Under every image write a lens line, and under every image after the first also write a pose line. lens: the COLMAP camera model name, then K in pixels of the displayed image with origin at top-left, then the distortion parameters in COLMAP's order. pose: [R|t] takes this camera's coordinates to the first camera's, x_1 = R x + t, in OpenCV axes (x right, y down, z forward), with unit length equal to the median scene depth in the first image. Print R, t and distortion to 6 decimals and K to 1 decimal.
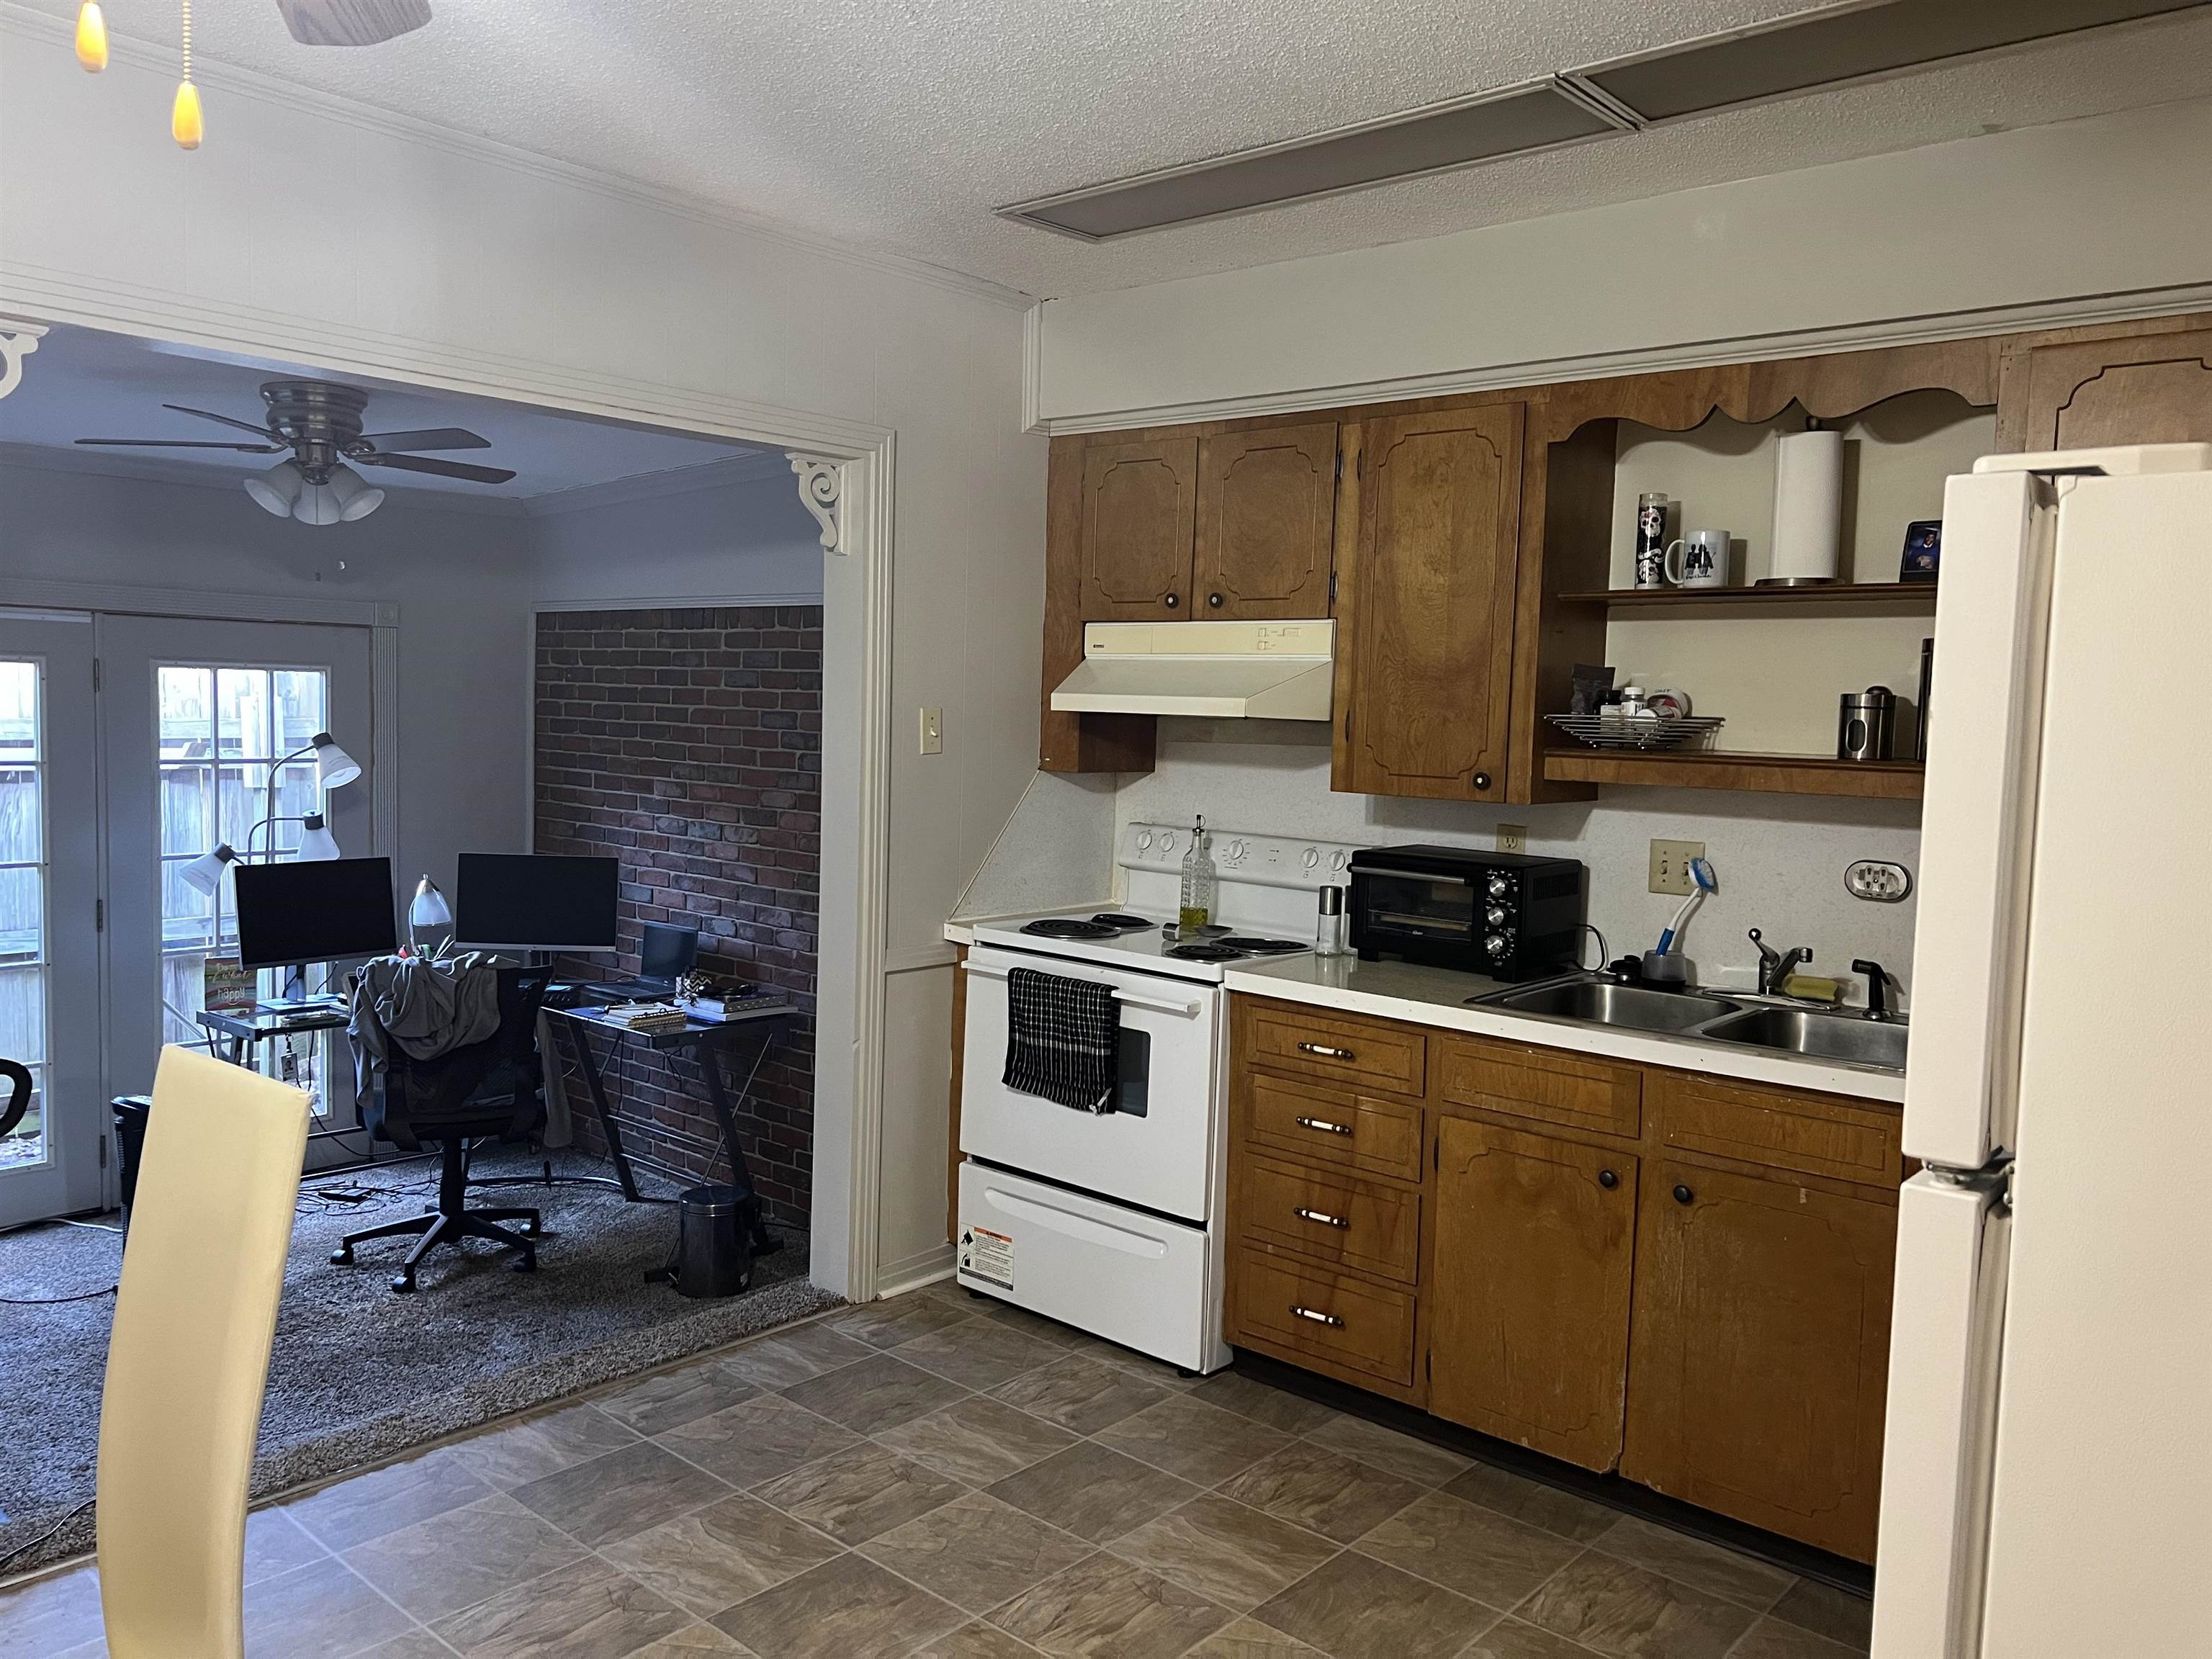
lens RADIAL K [[1670.3, 0, 1093.3], [0, 1670.3, 820.5], [0, 0, 1]] dist [0.045684, -0.050021]
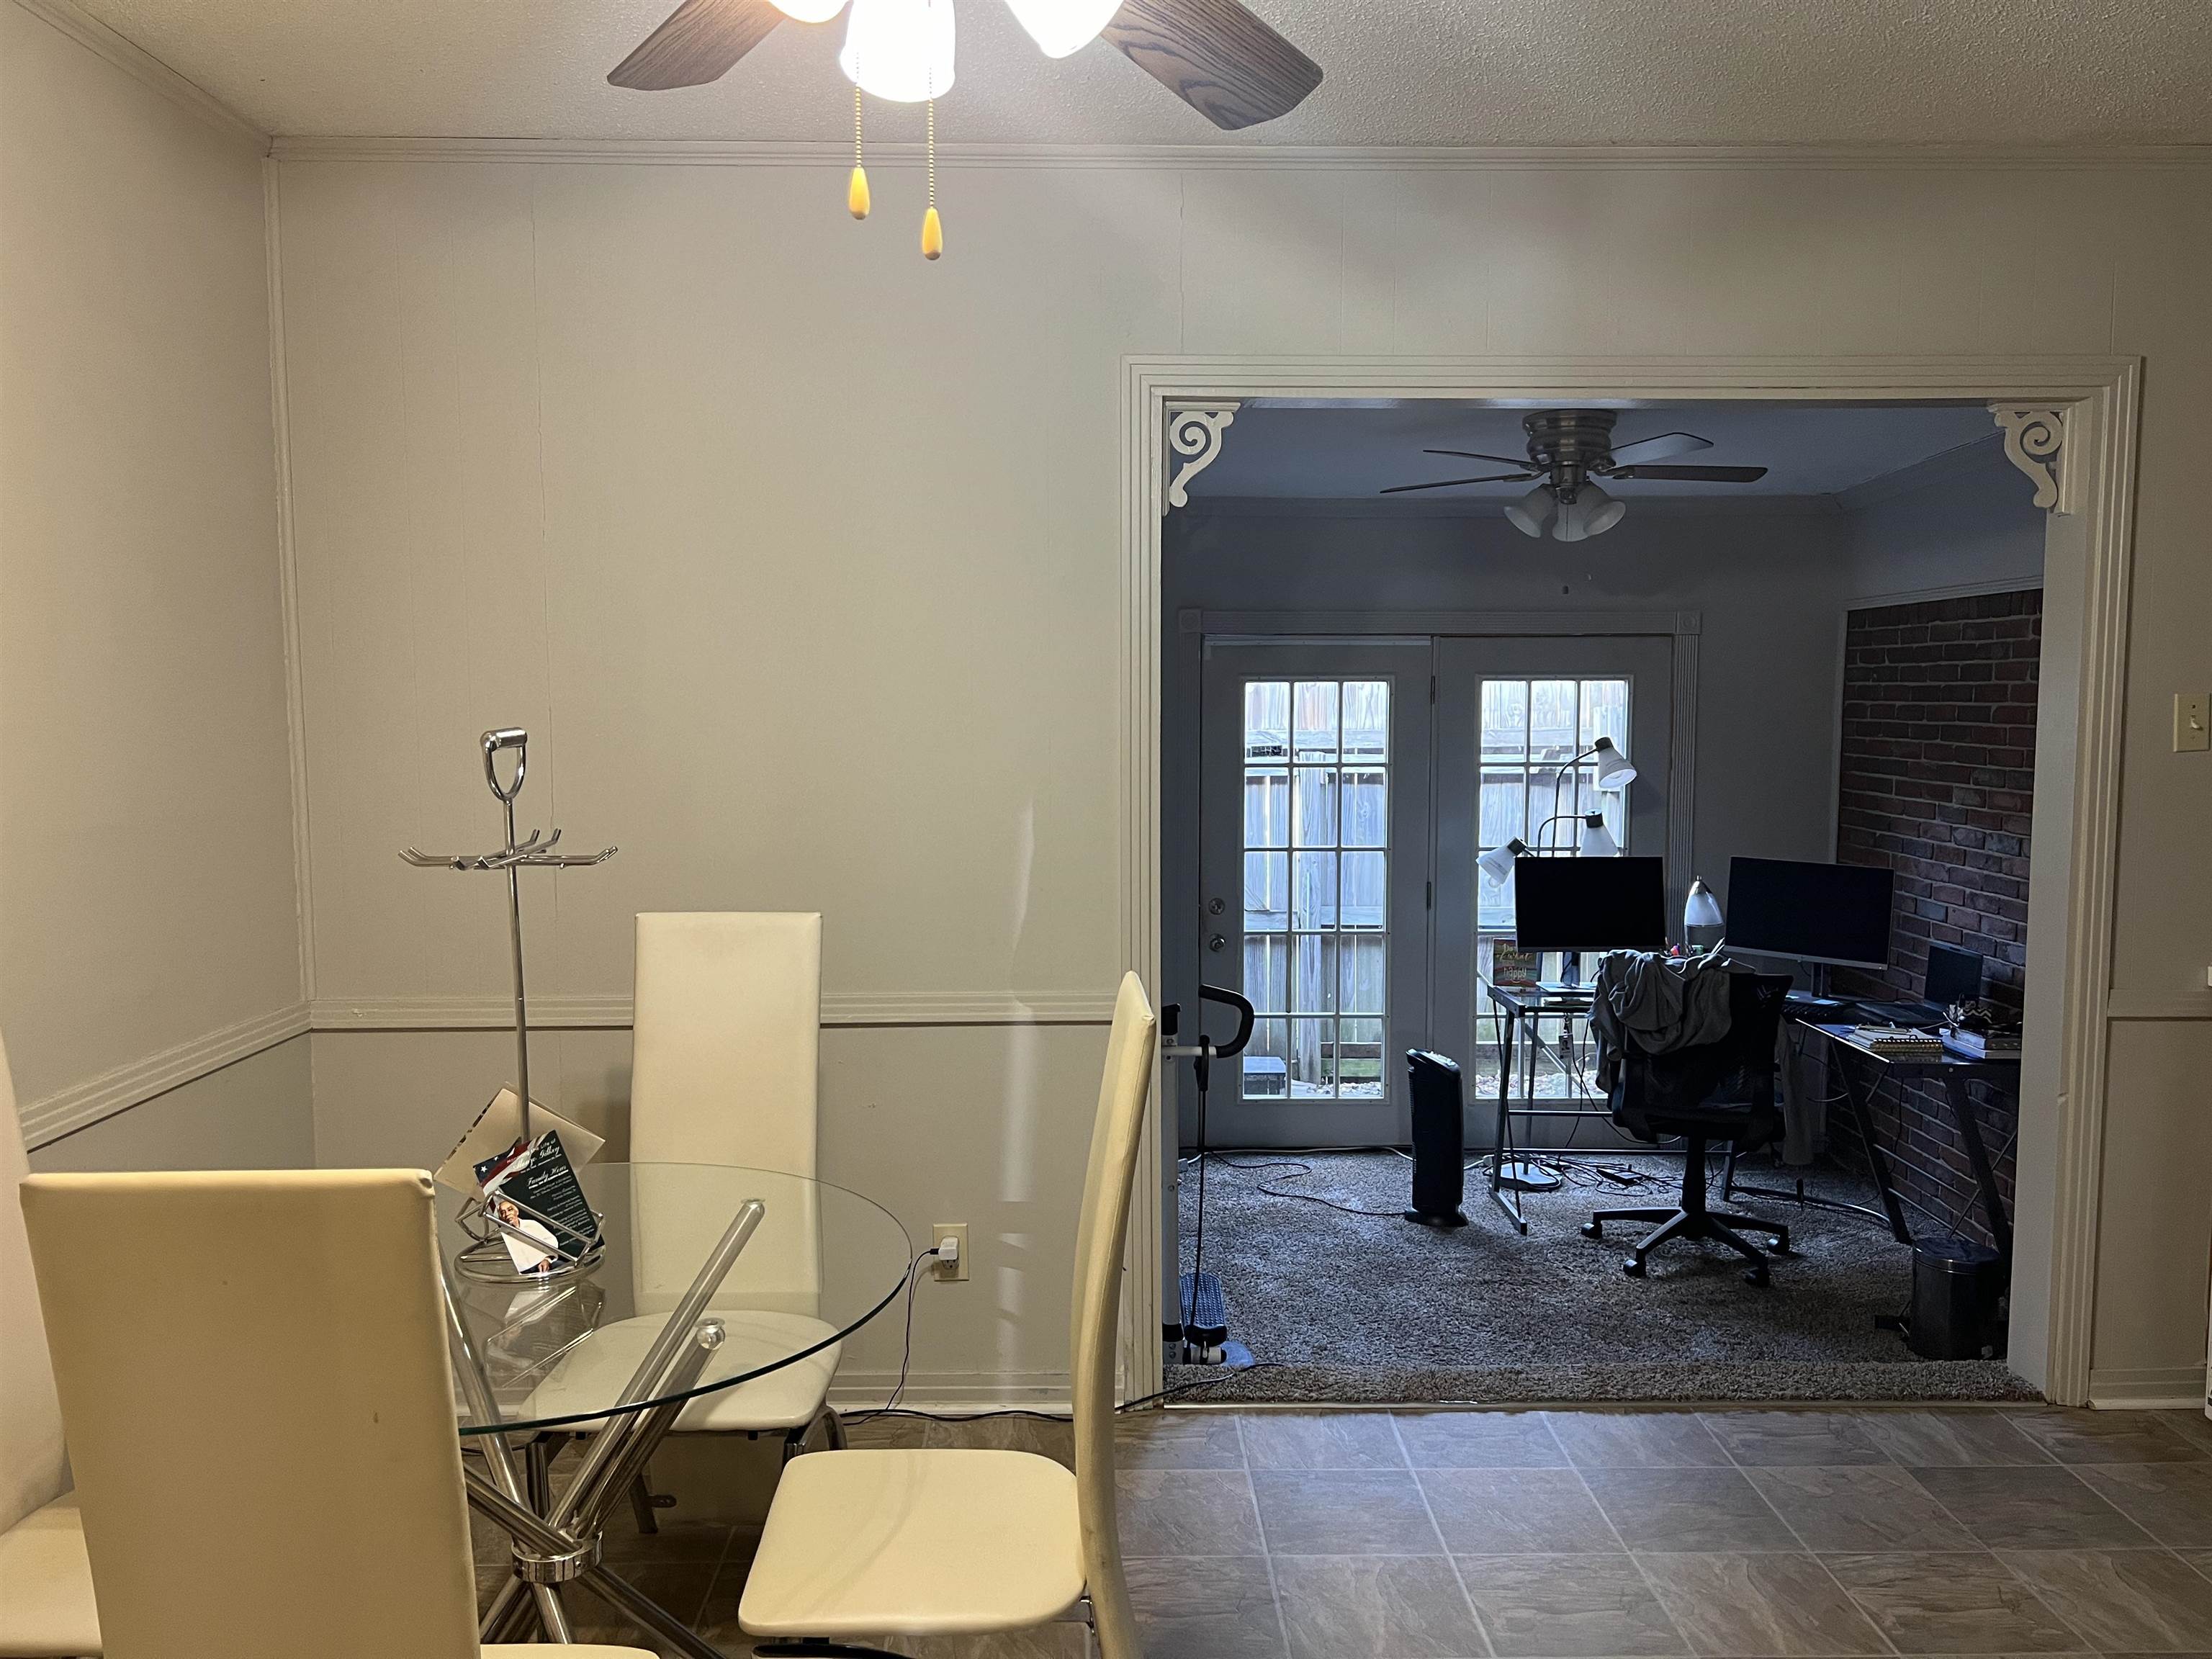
lens RADIAL K [[1670.3, 0, 1095.3], [0, 1670.3, 830.7], [0, 0, 1]] dist [0.045684, -0.050021]
pose [[0.673534, 0.033581, -0.738393, 0.120142], [-0.035160, 0.999292, 0.013375, 0.004544], [0.738320, 0.016953, 0.674238, 0.053117]]
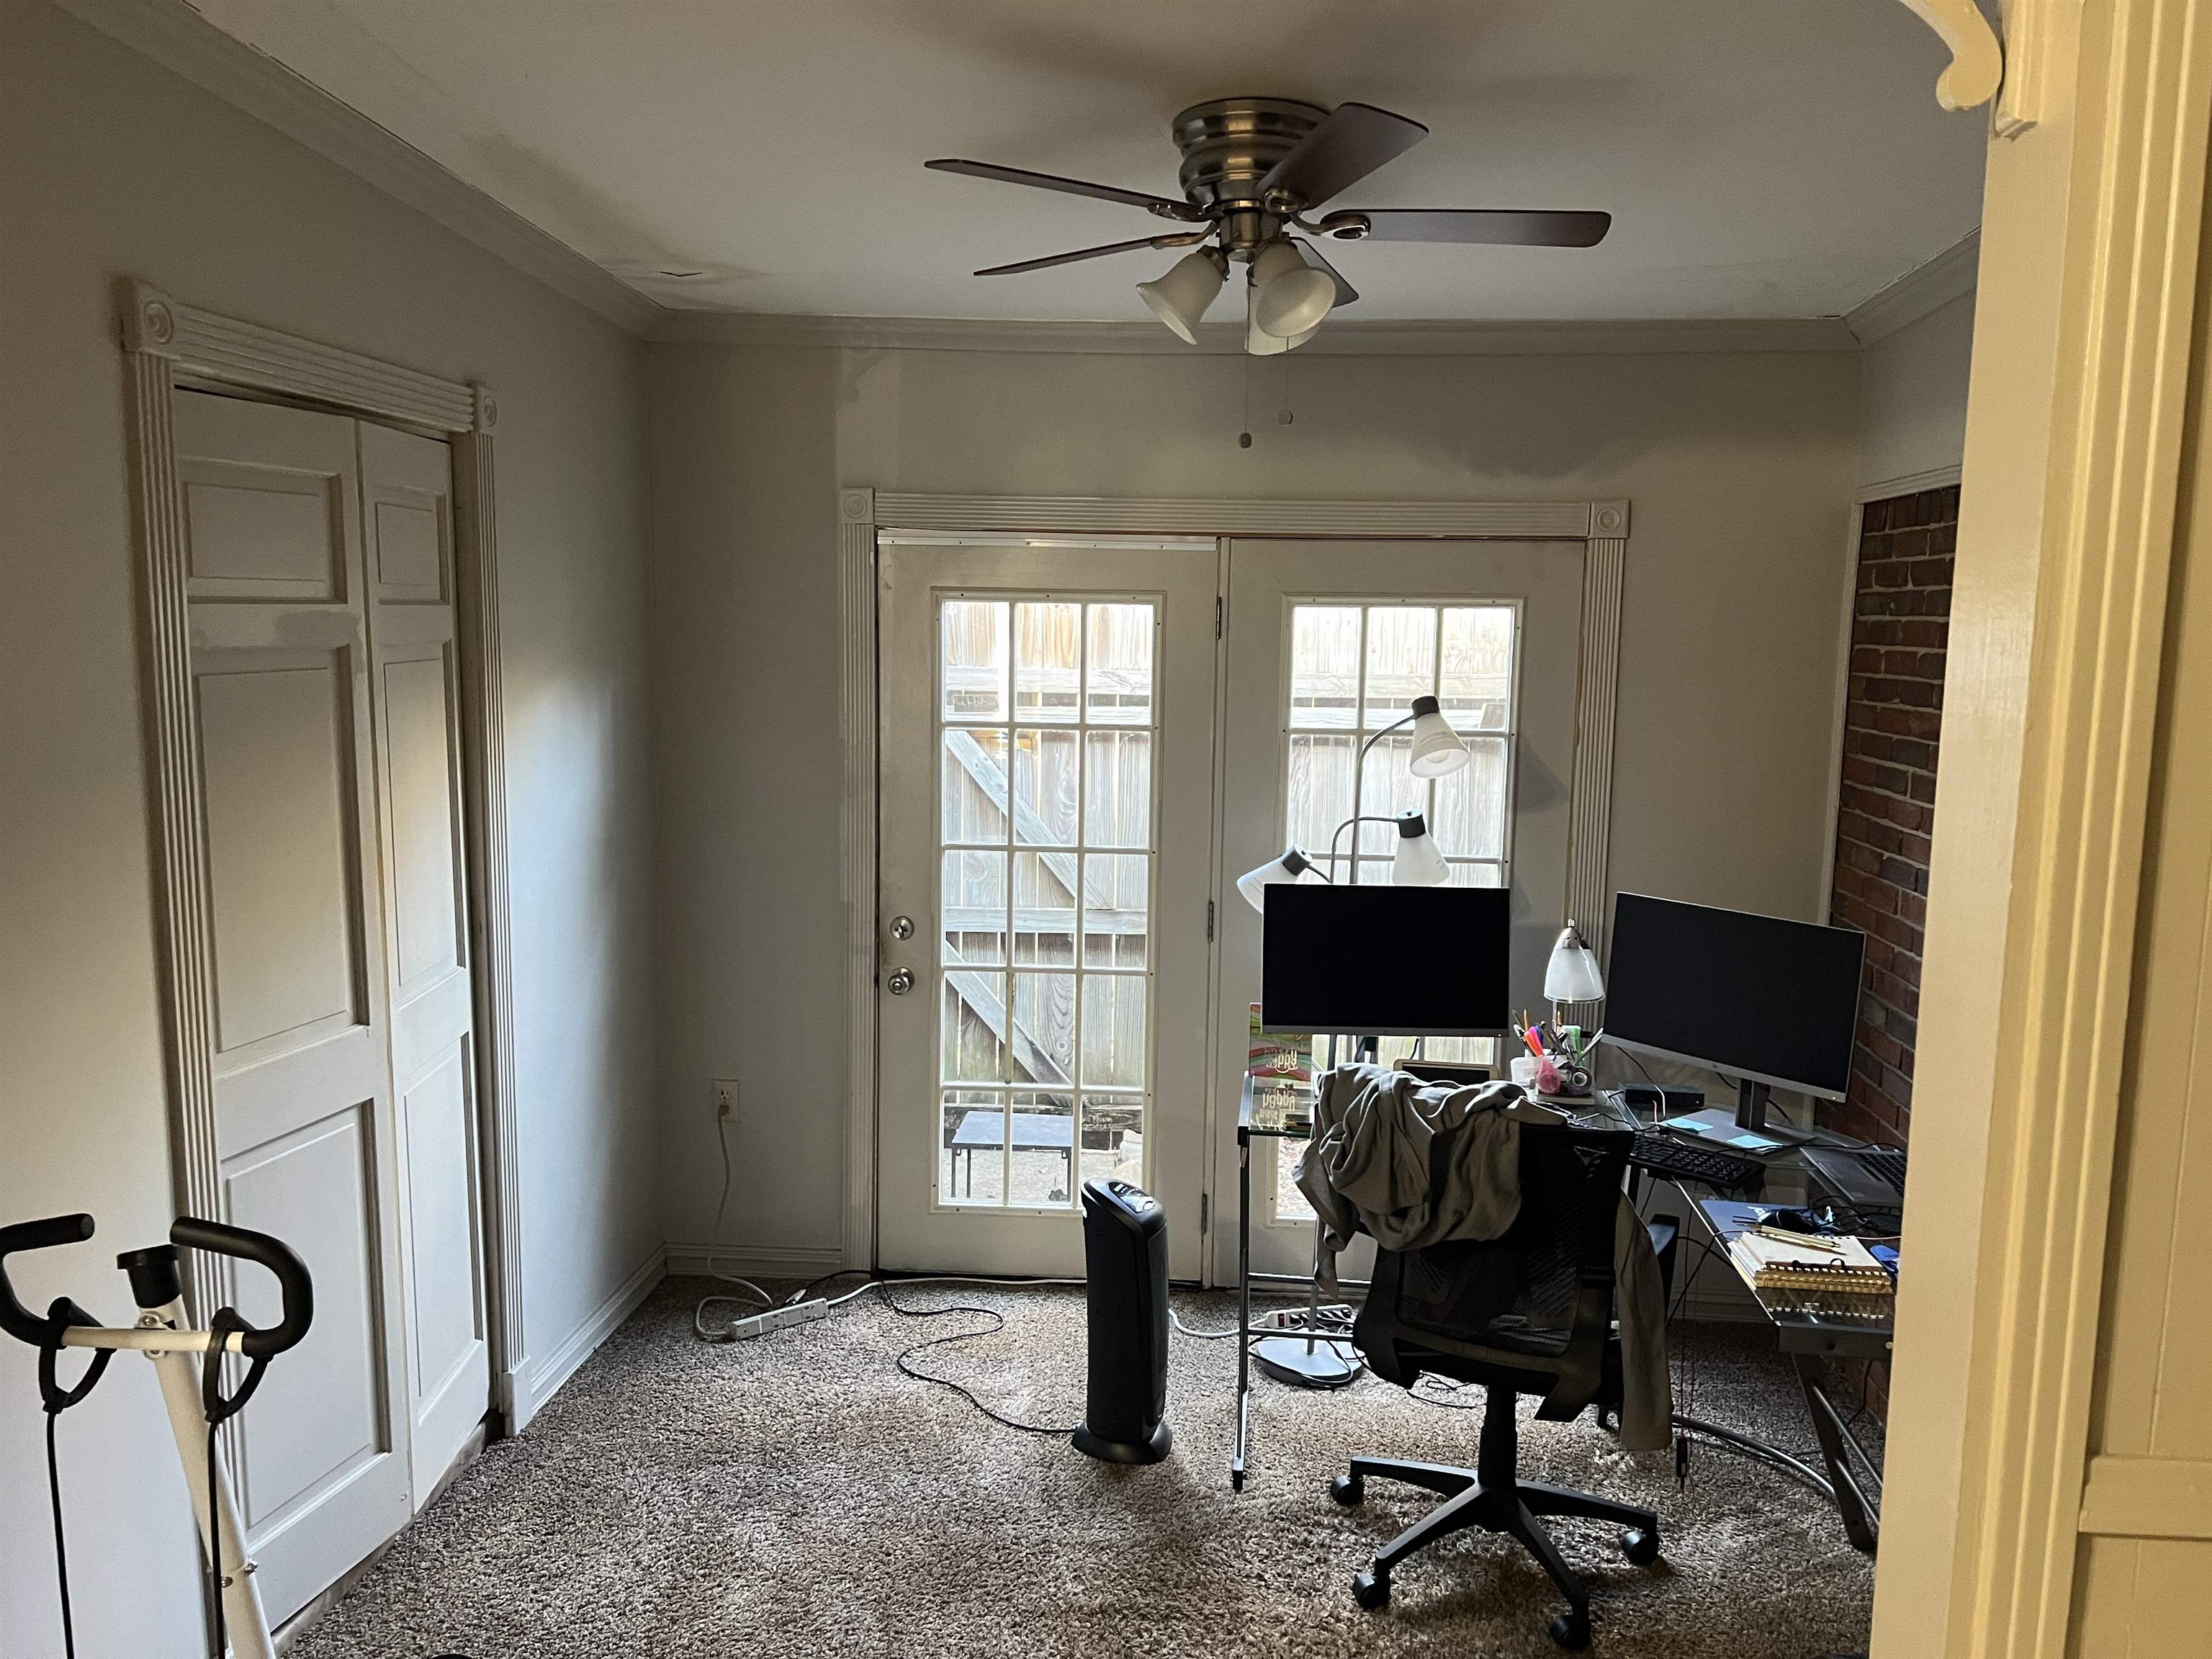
lens RADIAL K [[1670.3, 0, 1103.4], [0, 1670.3, 838.6], [0, 0, 1]] dist [0.045684, -0.050021]
pose [[0.601525, 0.086477, -0.794159, -0.000499], [-0.057679, 0.996230, 0.064792, -0.034162], [0.796769, 0.006832, 0.604246, 0.539334]]
